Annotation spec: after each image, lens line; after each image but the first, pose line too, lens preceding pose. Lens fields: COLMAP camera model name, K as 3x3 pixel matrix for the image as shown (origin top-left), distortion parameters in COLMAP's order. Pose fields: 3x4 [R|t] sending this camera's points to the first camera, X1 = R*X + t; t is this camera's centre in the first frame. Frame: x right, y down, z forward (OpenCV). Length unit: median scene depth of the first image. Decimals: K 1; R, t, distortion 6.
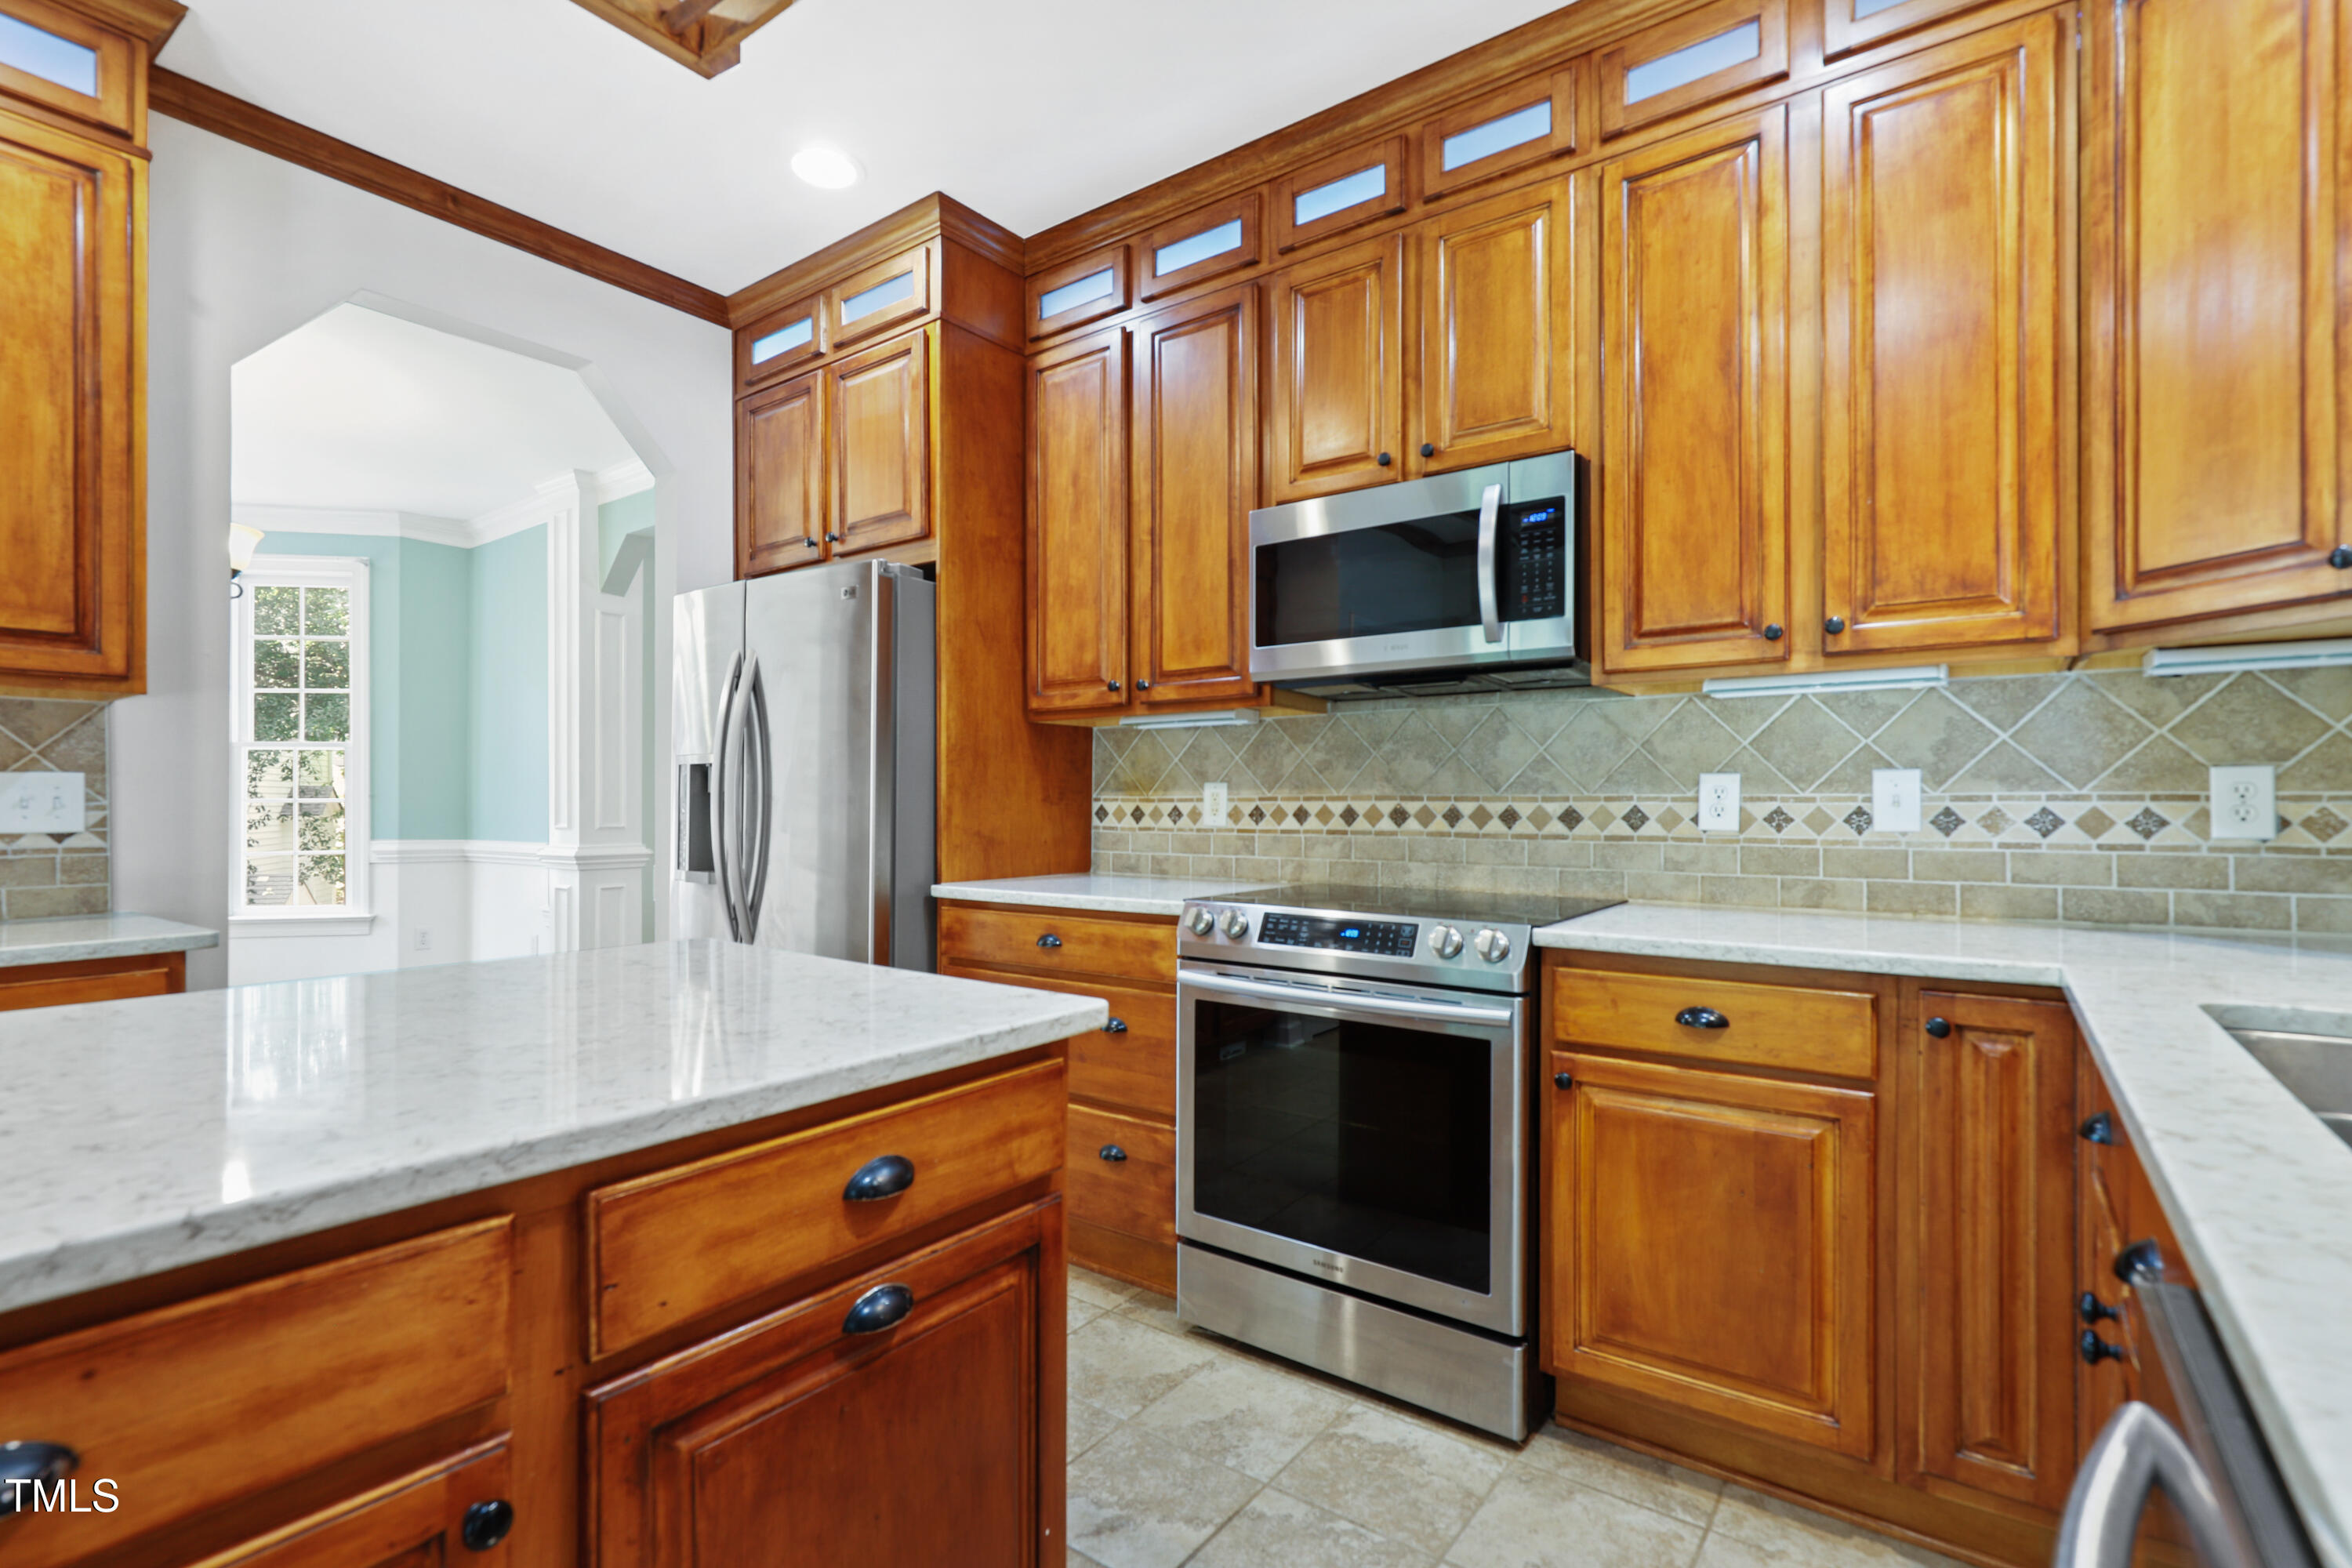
lens RADIAL K [[1079.5, 0, 1179.9], [0, 1079.5, 797.0], [0, 0, 1]] dist [0.002733, 0.000389]
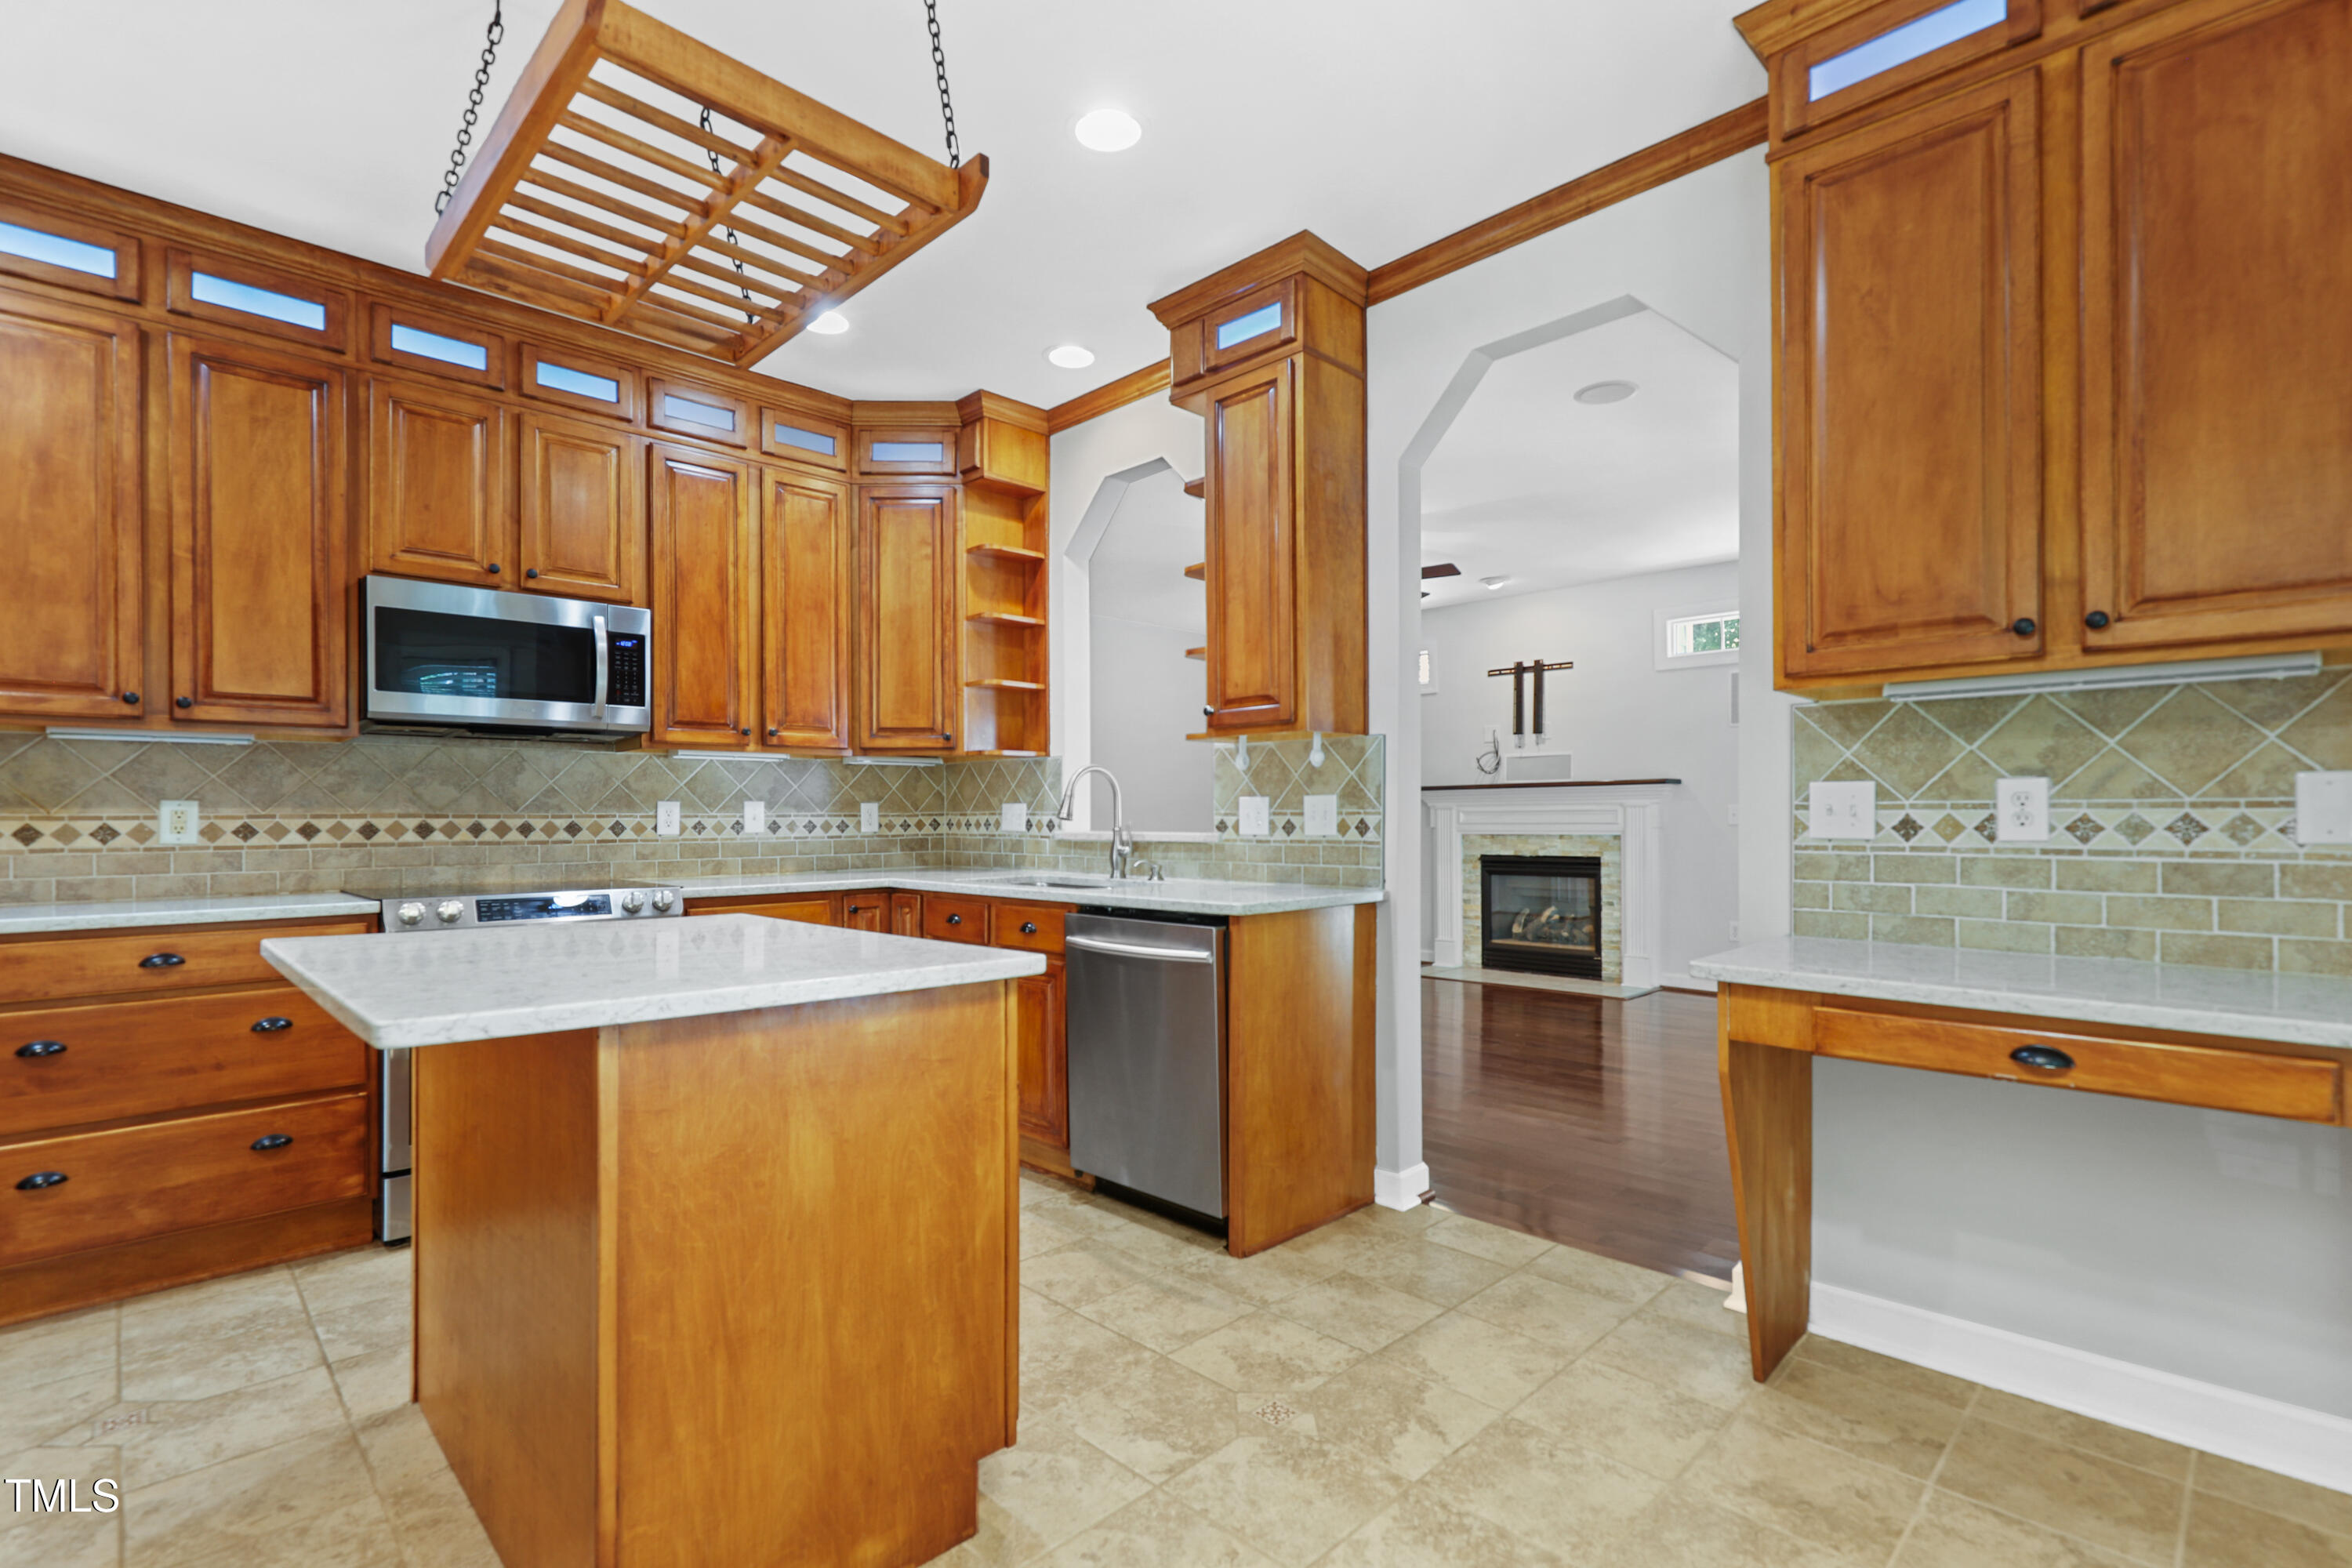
lens RADIAL K [[1079.5, 0, 1181.8], [0, 1079.5, 802.5], [0, 0, 1]] dist [0.002733, 0.000389]
pose [[0.155572, 0.013621, 0.987731, -0.996461], [0.000637, 0.999903, -0.013889, 0.003901], [-0.987824, 0.002790, 0.155548, -0.073236]]
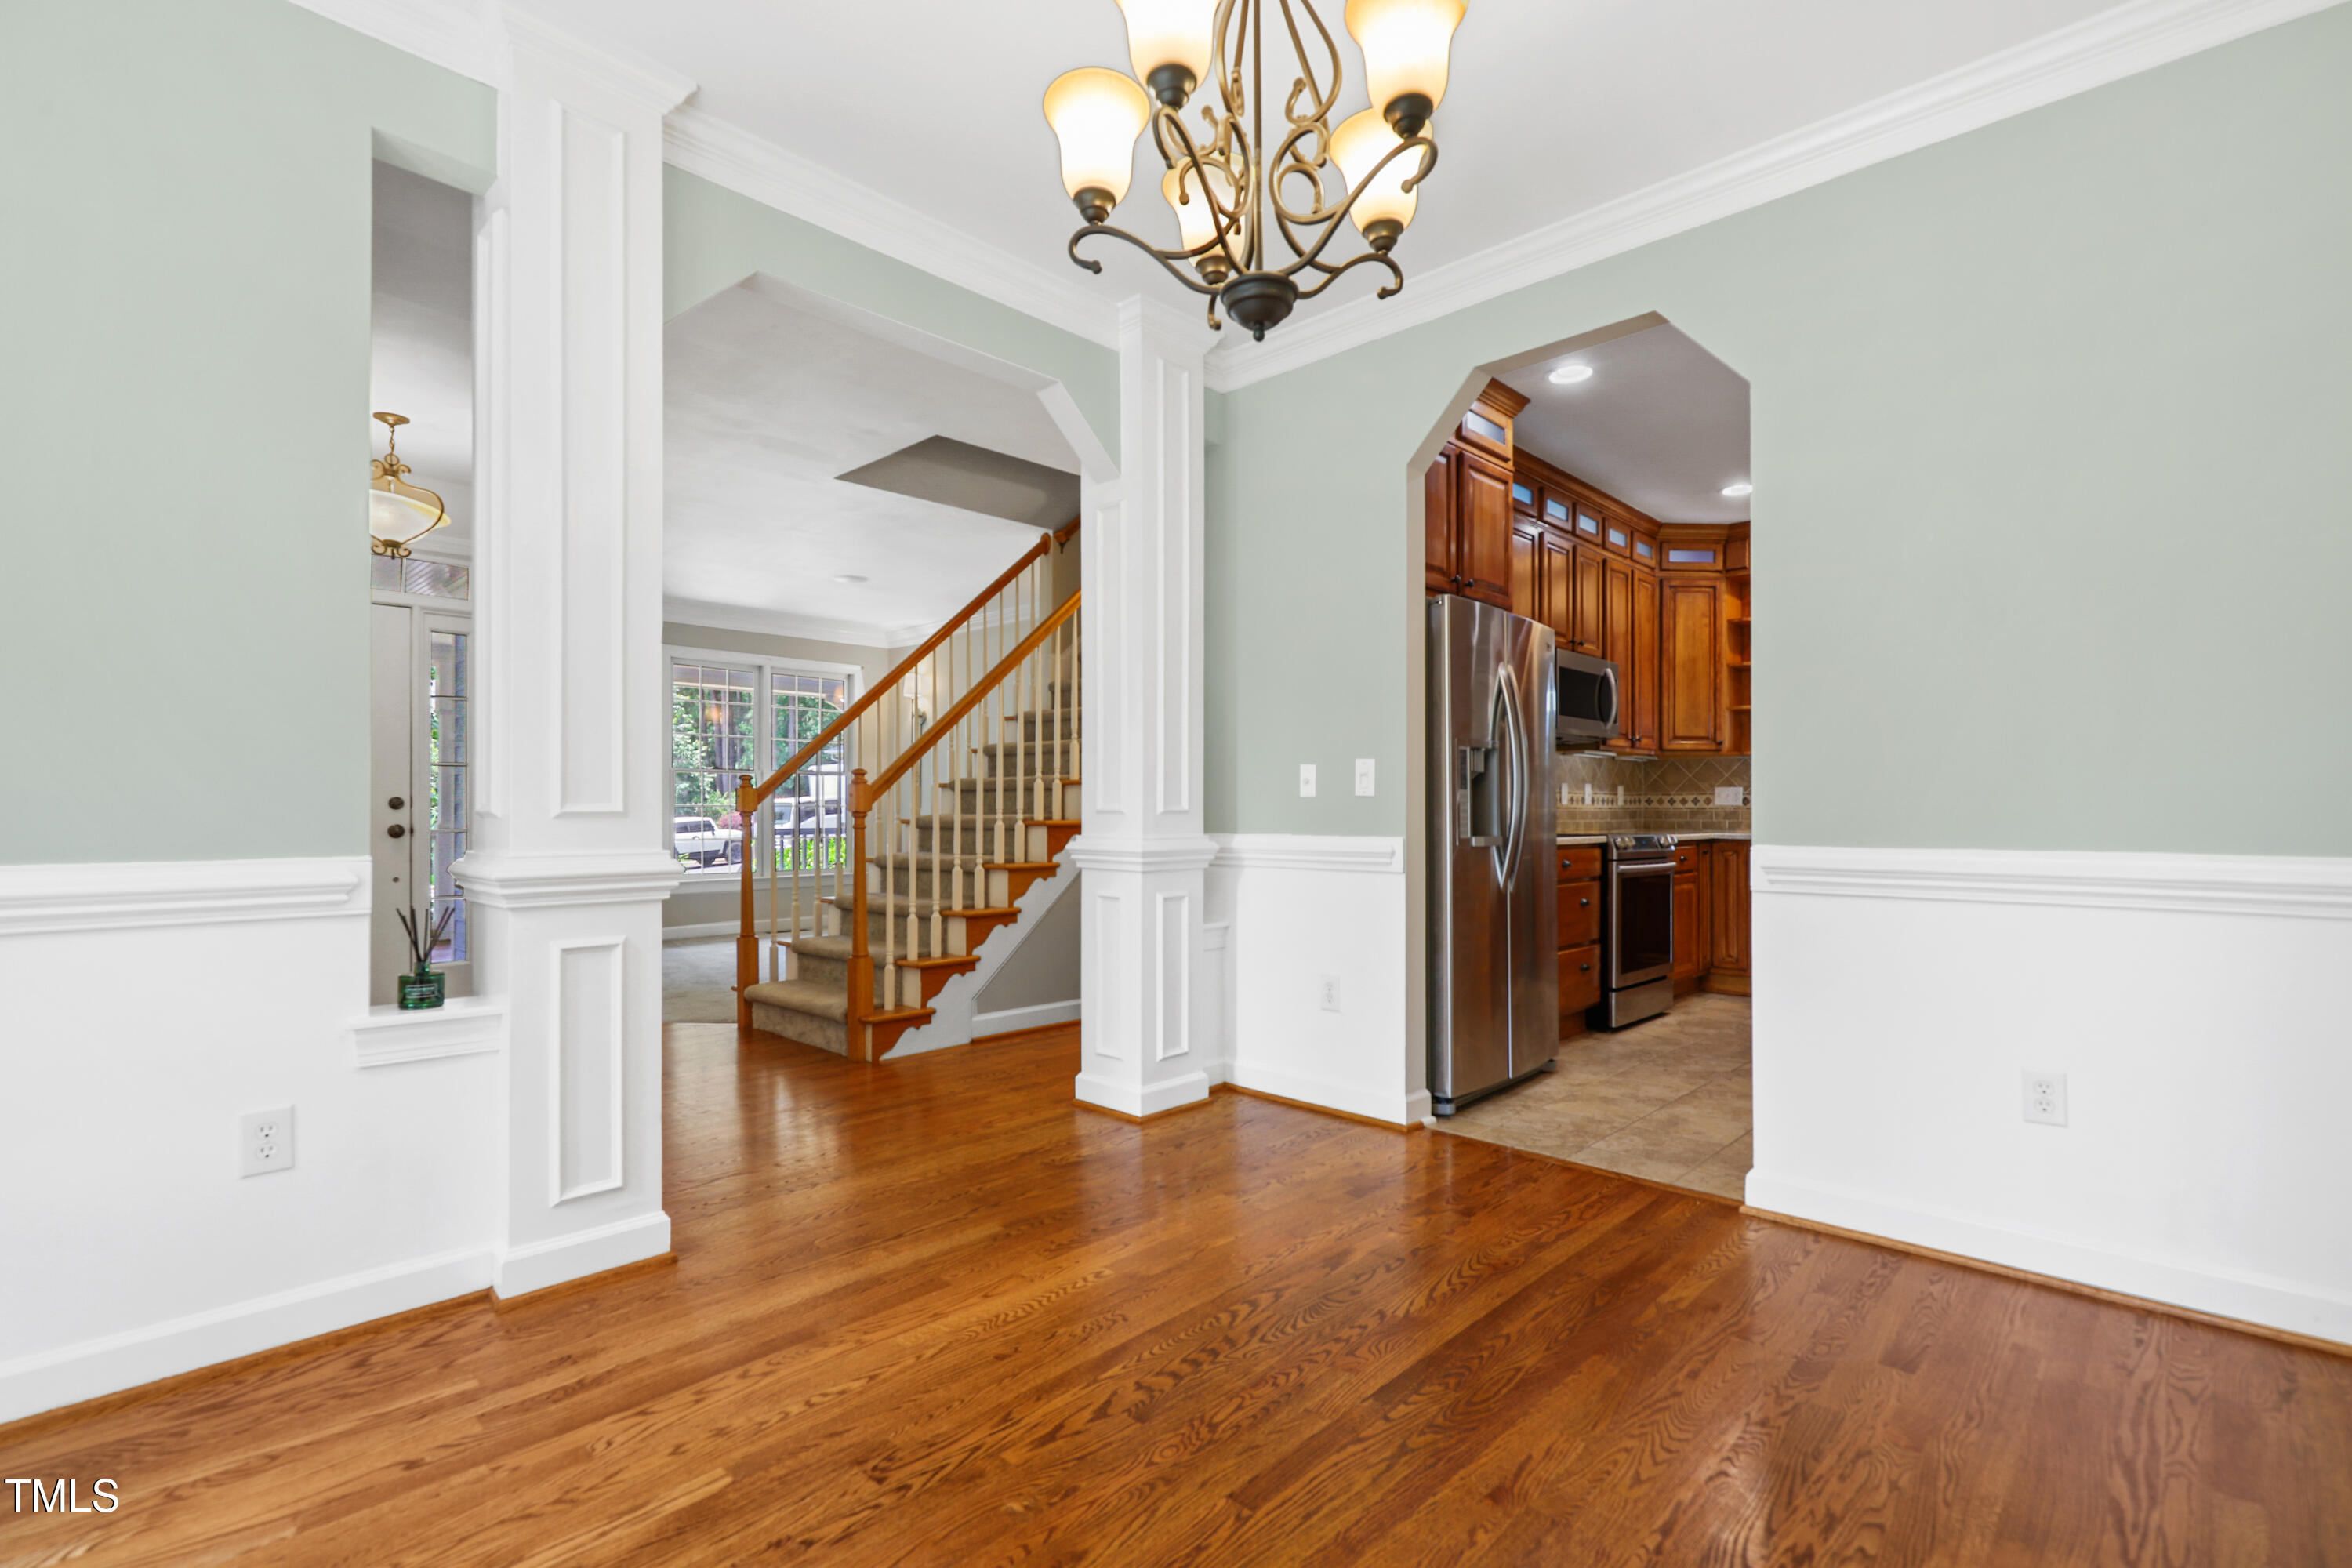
lens RADIAL K [[1079.5, 0, 1176.5], [0, 1079.5, 800.3], [0, 0, 1]] dist [0.002733, 0.000389]
pose [[0.135653, 0.013093, 0.990670, -2.113935], [-0.003446, 0.999913, -0.012743, 0.052861], [-0.990750, -0.001686, 0.135686, 1.471181]]
